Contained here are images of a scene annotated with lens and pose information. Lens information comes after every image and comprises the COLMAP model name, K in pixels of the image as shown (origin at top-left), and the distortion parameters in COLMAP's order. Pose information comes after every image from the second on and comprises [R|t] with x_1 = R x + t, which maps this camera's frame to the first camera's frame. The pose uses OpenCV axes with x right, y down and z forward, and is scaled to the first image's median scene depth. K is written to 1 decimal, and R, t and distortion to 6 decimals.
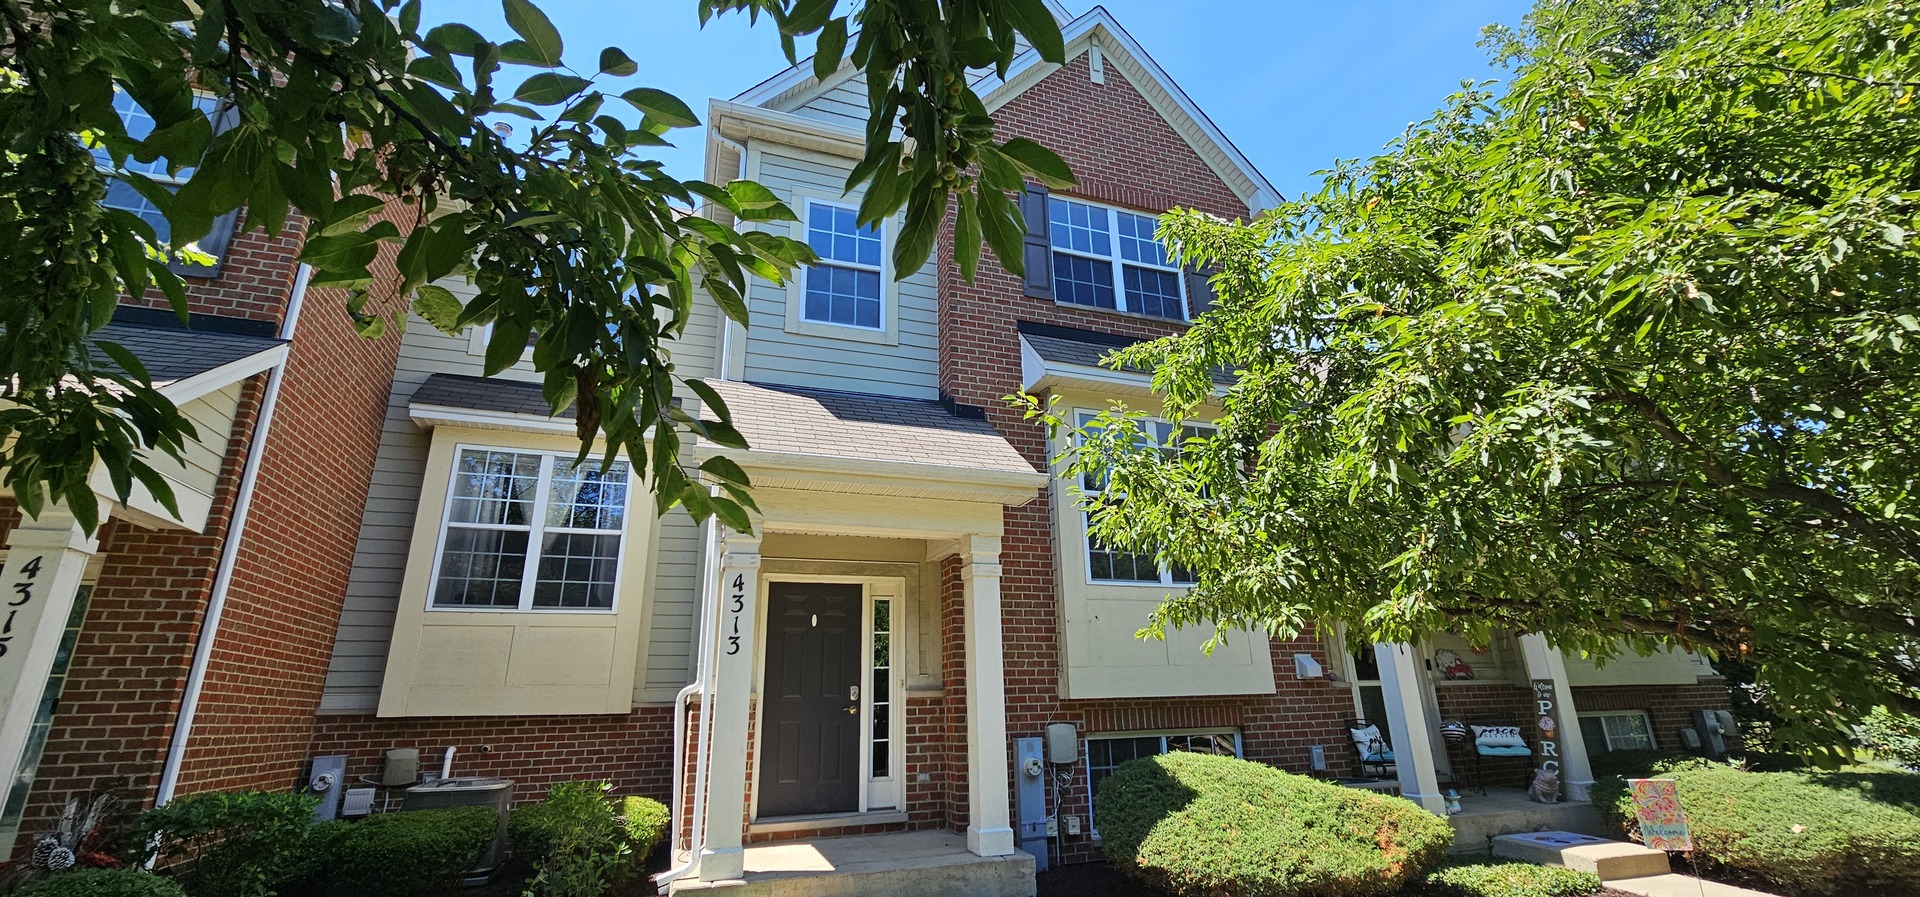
lens RADIAL K [[793.6, 0, 967.8], [0, 793.6, 448.8], [0, 0, 1]] dist [-0.000463, 0.001550]
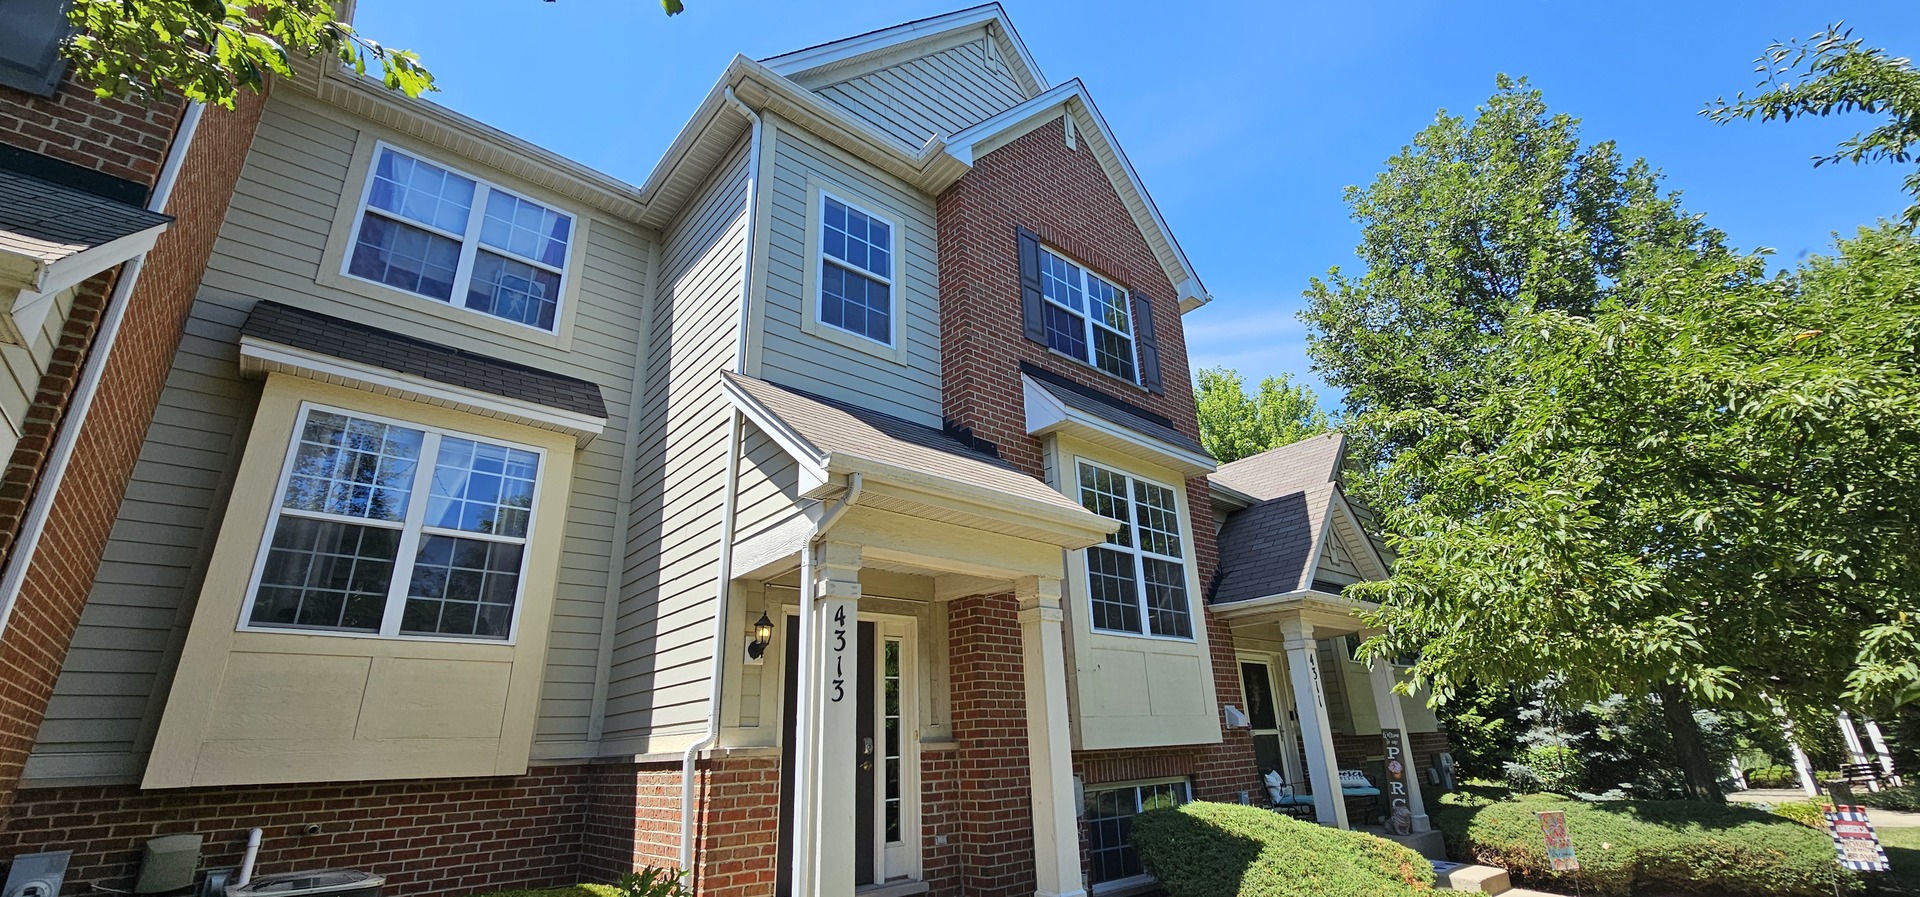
lens RADIAL K [[793.6, 0, 965.5], [0, 793.6, 450.0], [0, 0, 1]] dist [-0.000463, 0.001550]
pose [[0.926718, 0.123586, 0.354854, -0.361751], [-0.104692, 0.991892, -0.072041, 0.029084], [-0.360880, 0.029611, 0.932142, 0.112366]]
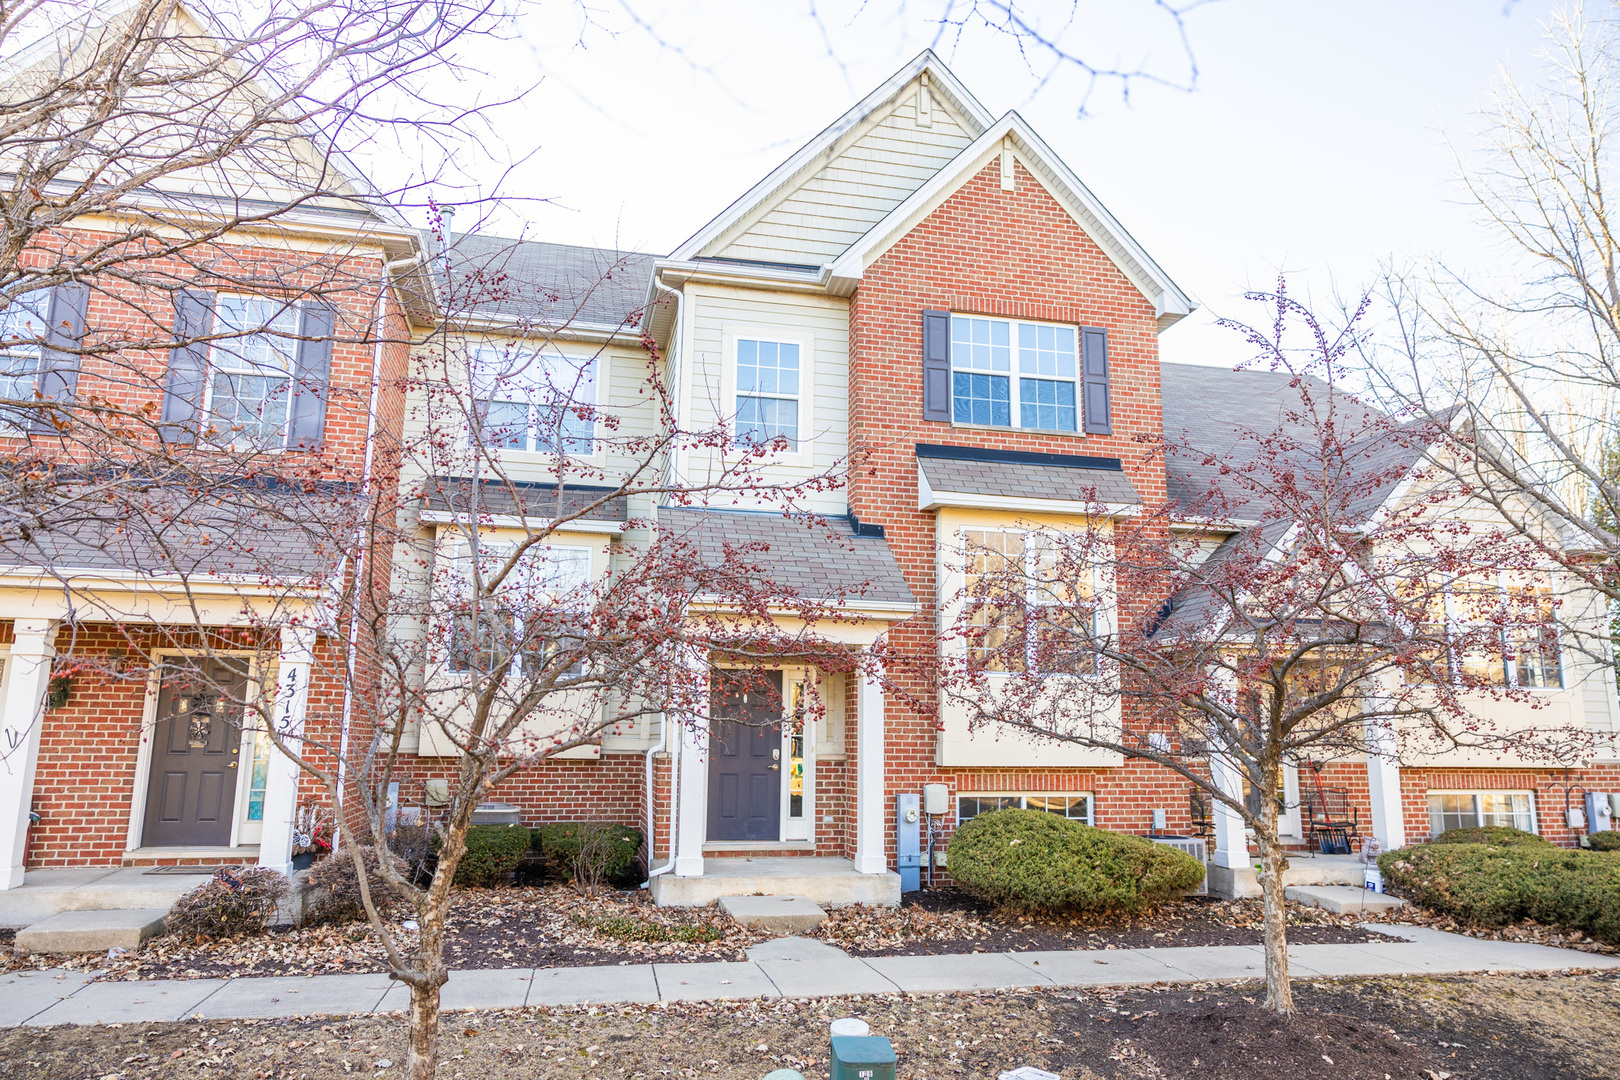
lens RADIAL K [[1122.4, 0, 811.7], [0, 1122.4, 535.5], [0, 0, 1]] dist [-0.000612, 0.000553]
pose [[0.992715, 0.017155, -0.119259, 0.115931], [0.000299, 0.989457, 0.144825, -0.284924], [0.120486, -0.143806, 0.982244, -0.678616]]
